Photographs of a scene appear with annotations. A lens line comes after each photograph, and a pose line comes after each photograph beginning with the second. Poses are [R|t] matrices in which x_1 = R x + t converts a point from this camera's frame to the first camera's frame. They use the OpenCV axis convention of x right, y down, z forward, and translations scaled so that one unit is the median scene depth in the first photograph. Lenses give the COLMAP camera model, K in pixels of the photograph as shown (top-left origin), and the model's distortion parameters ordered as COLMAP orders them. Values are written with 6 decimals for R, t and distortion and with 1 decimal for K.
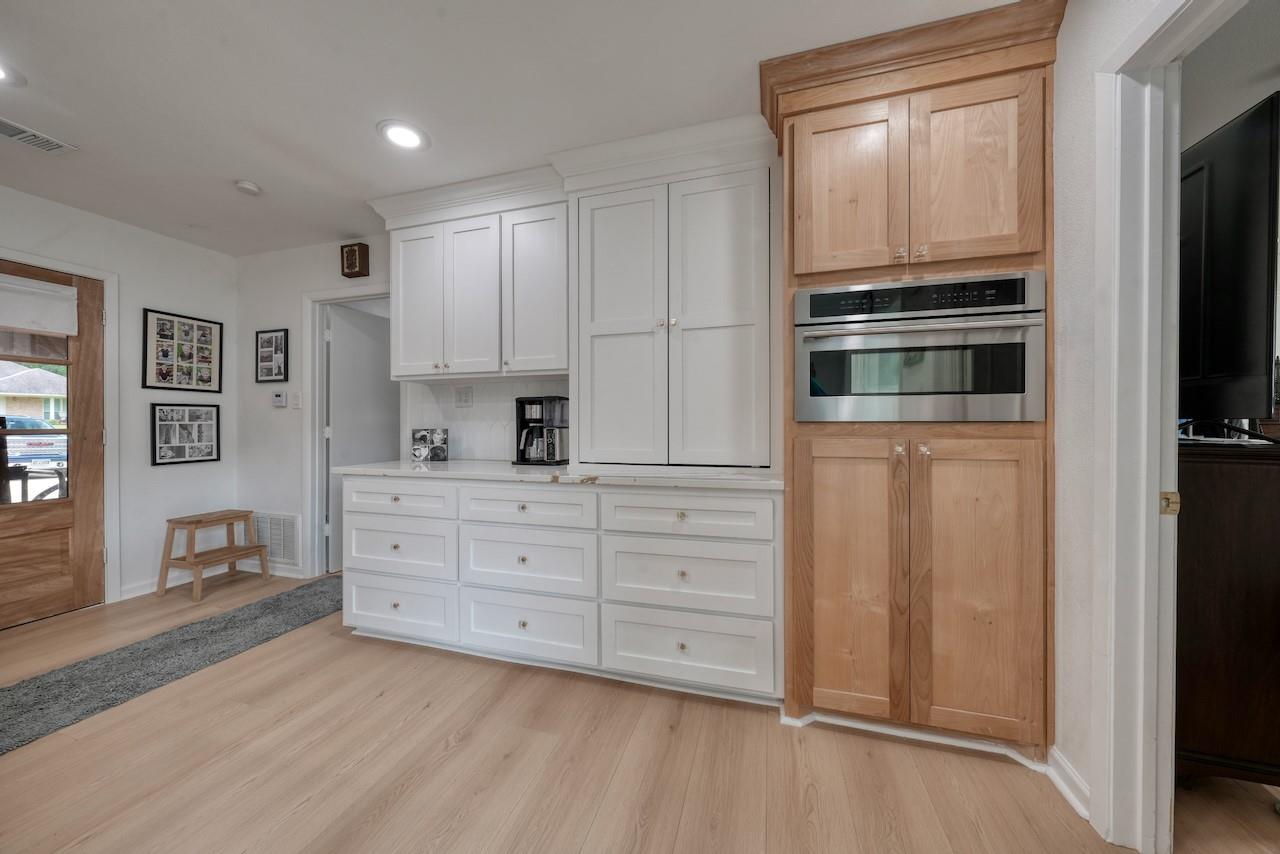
lens RADIAL K [[423.8, 0, 643.9], [0, 423.8, 426.8], [0, 0, 1]] dist [-0.002653, -0.000154]
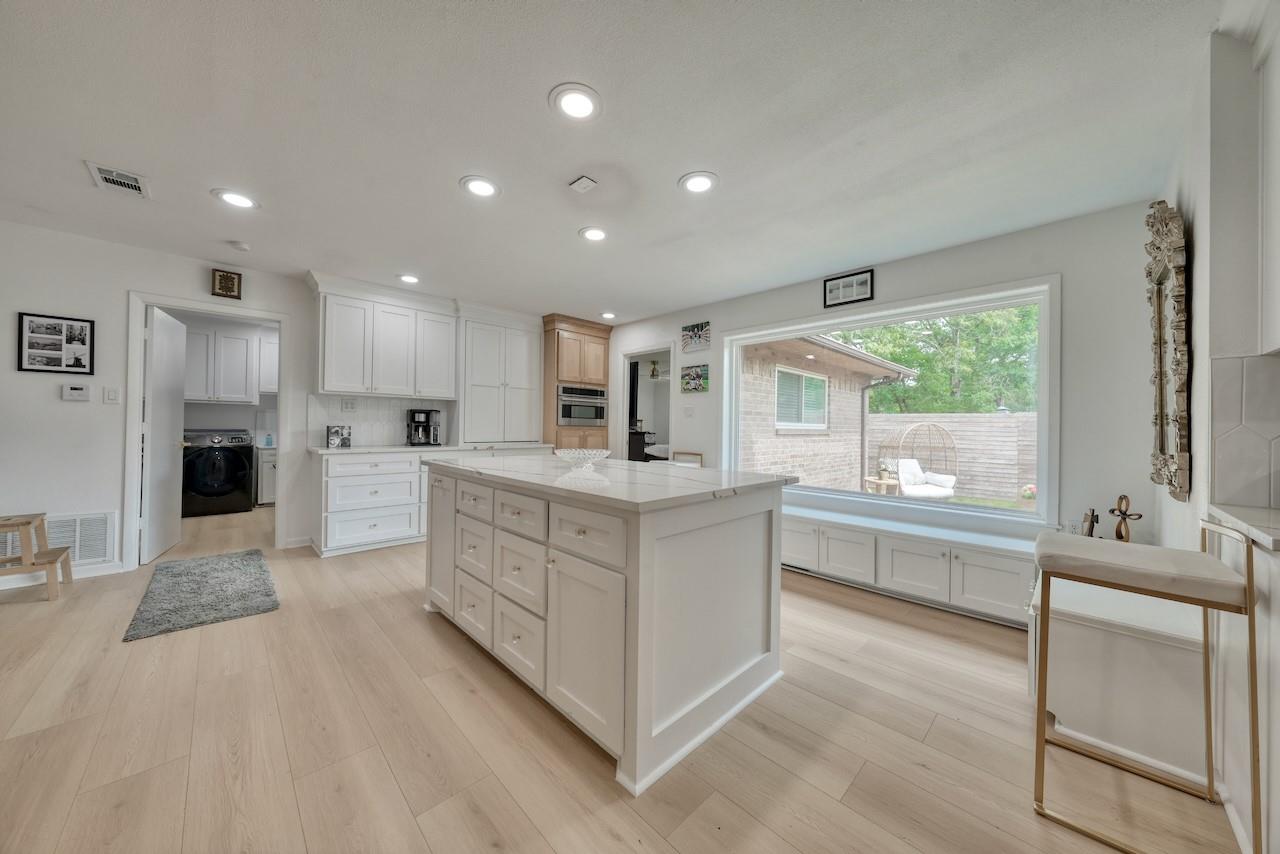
lens RADIAL K [[423.8, 0, 641.8], [0, 423.8, 424.7], [0, 0, 1]] dist [-0.002653, -0.000154]
pose [[0.490594, 0.011718, 0.871309, -1.356414], [-0.009545, 0.999922, -0.008073, 0.002431], [-0.871336, -0.004356, 0.490668, -0.721935]]
